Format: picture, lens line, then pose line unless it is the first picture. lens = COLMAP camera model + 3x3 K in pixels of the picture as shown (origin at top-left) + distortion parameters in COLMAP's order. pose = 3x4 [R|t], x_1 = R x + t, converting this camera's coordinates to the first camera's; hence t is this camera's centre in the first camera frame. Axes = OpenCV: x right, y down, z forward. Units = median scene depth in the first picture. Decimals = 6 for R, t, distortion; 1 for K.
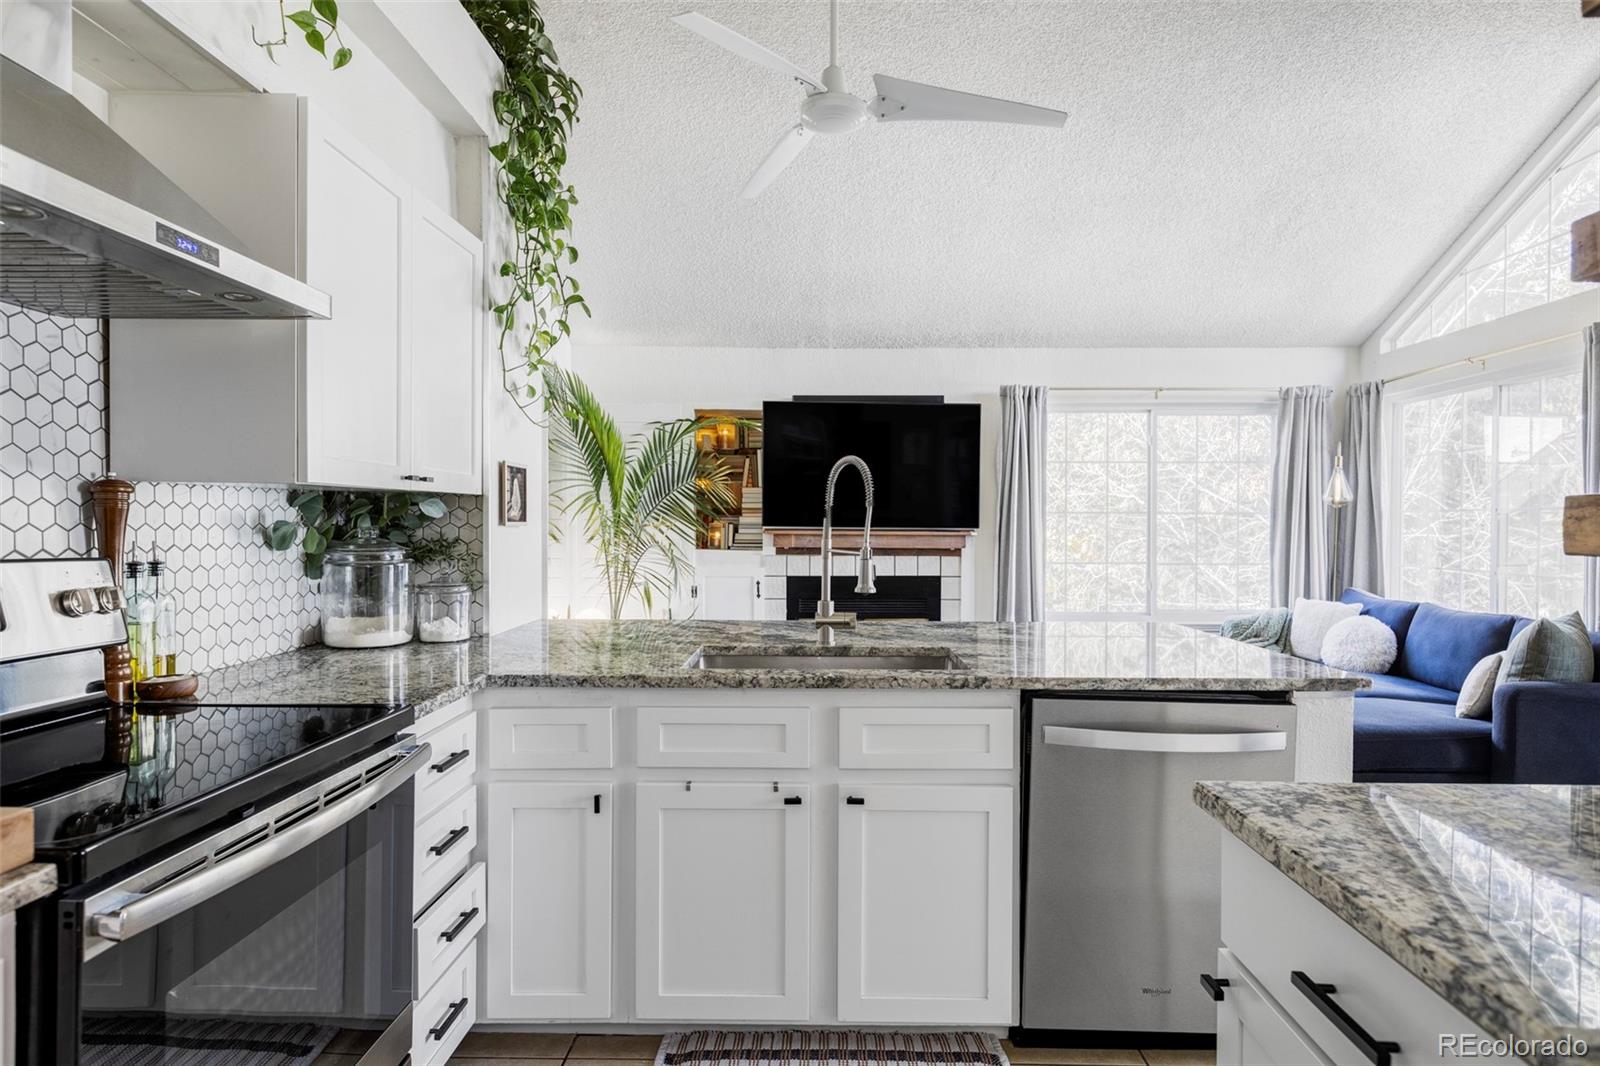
lens RADIAL K [[903.0, 0, 800.0], [0, 903.0, 533.0], [0, 0, 1]] dist [0.000852, 0.000092]
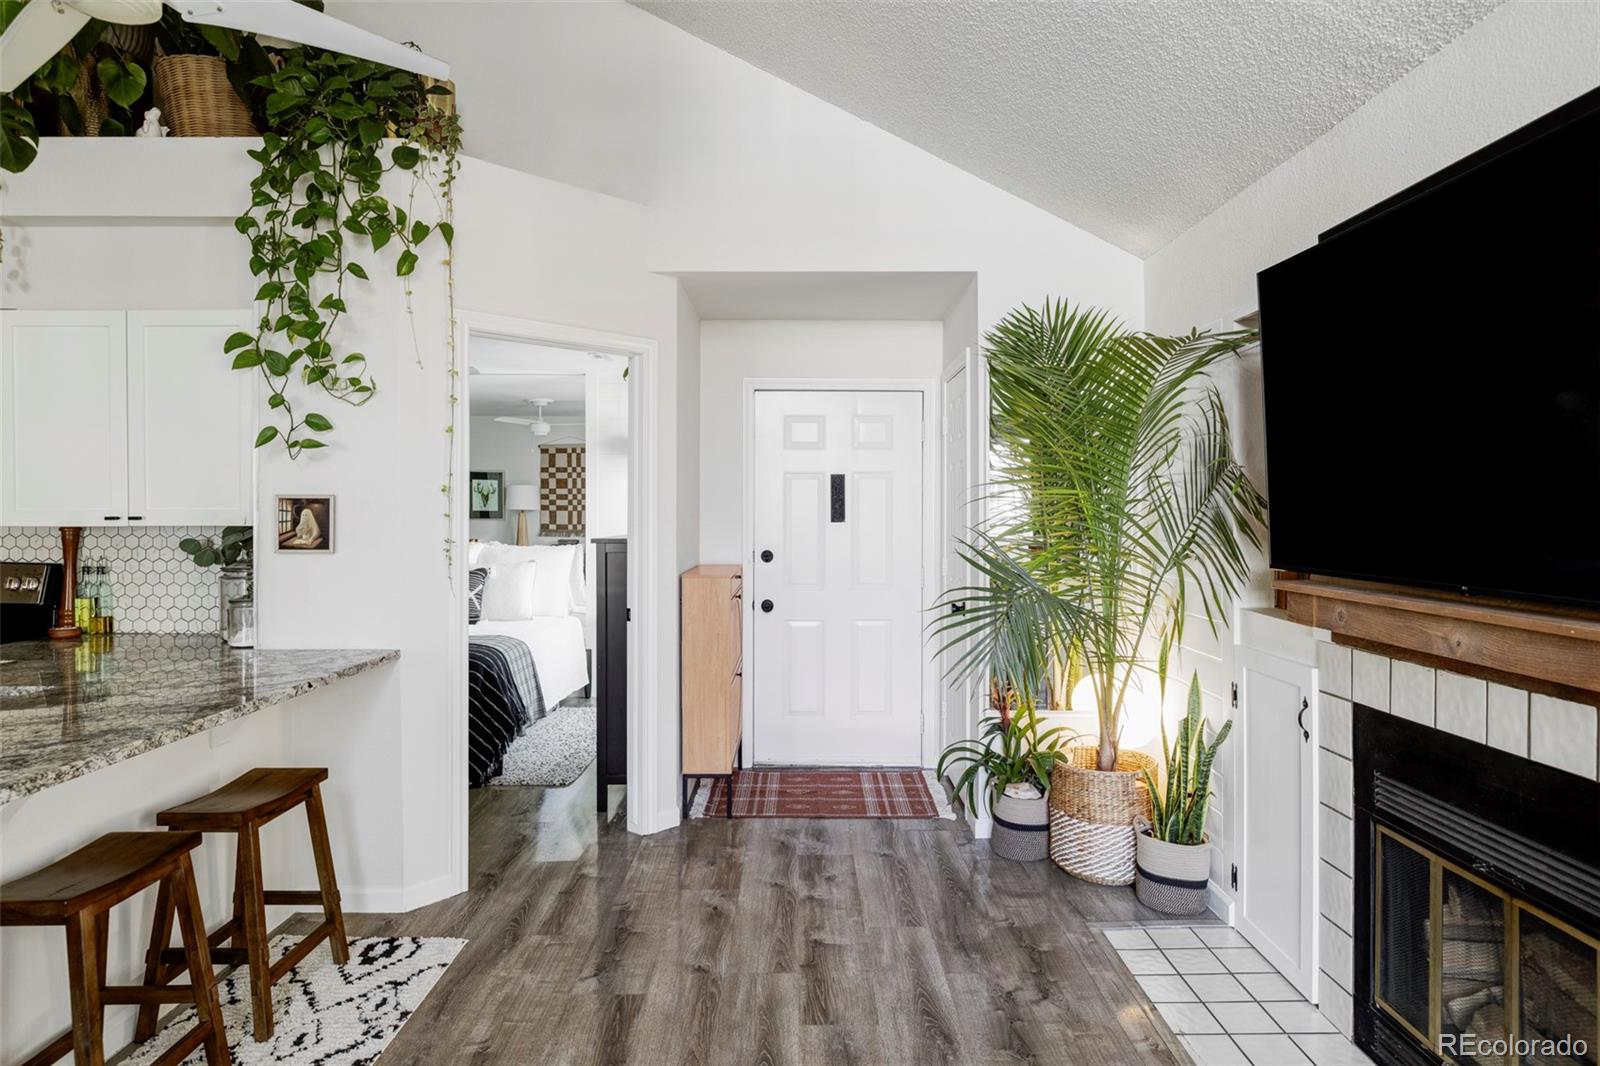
lens RADIAL K [[913.3, 0, 796.5], [0, 913.3, 517.5], [0, 0, 1]] dist [-0.000162, -0.000915]
pose [[0.009703, 0.002413, -0.999950, 0.375513], [-0.012317, 0.999922, 0.002294, -0.029106], [0.999877, 0.012294, 0.009732, 0.761649]]
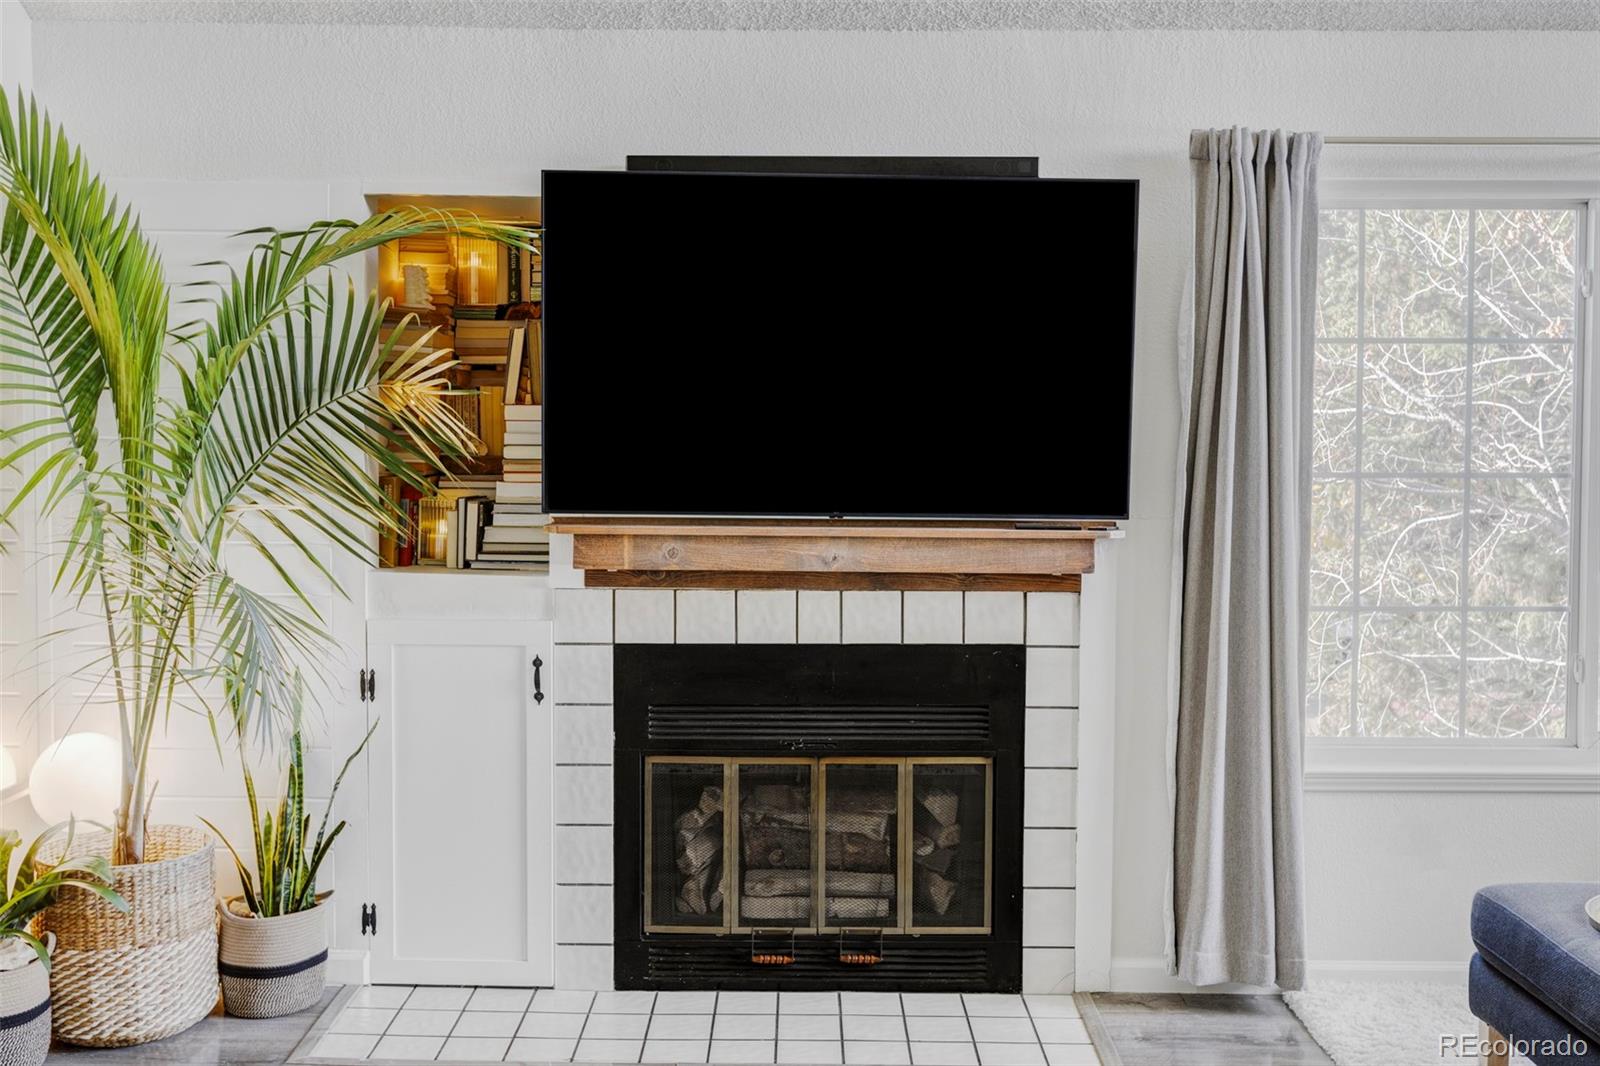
lens RADIAL K [[1489.7, 0, 798.3], [0, 1489.7, 508.0], [0, 0, 1]] dist [-0.000154, 0.011944]
pose [[0.999952, 0.001977, 0.009585, 0.055778], [-0.002303, 0.999412, 0.034198, -0.030098], [-0.009512, -0.034218, 0.999369, 0.385992]]
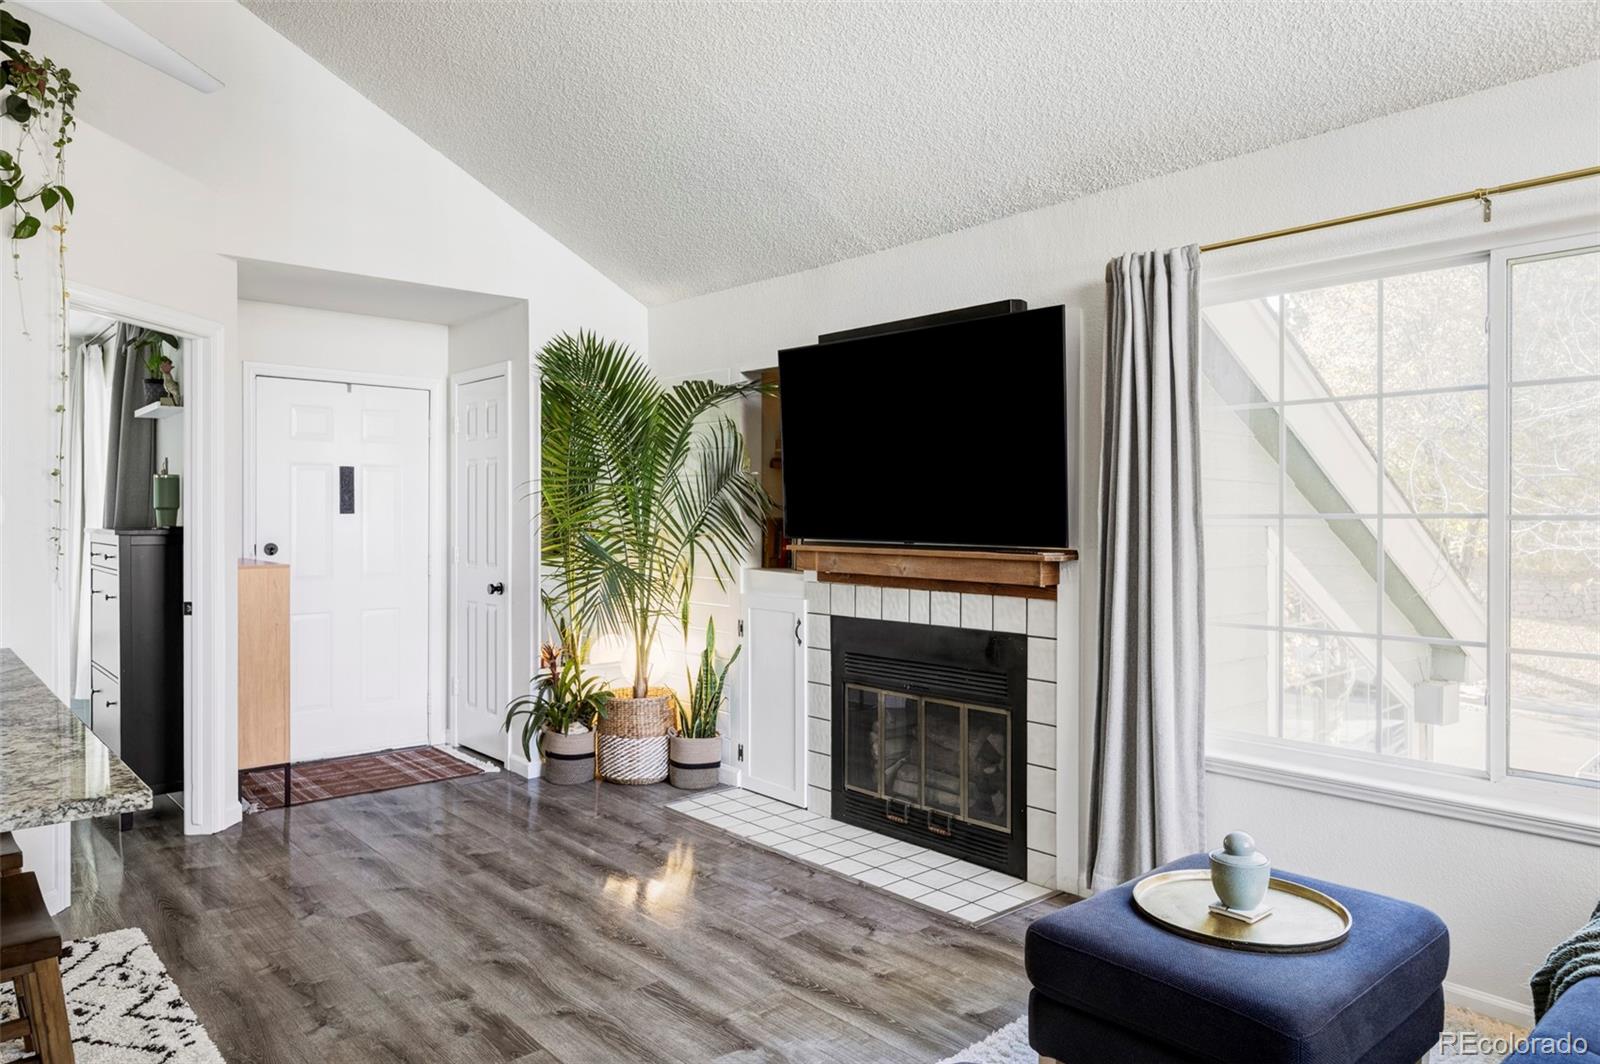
lens RADIAL K [[1049.9, 0, 800.0], [0, 1049.9, 532.0], [0, 0, 1]] dist [0.003484, 0.000260]
pose [[0.670655, 0.010202, -0.741699, 0.531714], [-0.007881, 0.999947, 0.006628, -0.016857], [0.741728, 0.001401, 0.670700, 0.480889]]
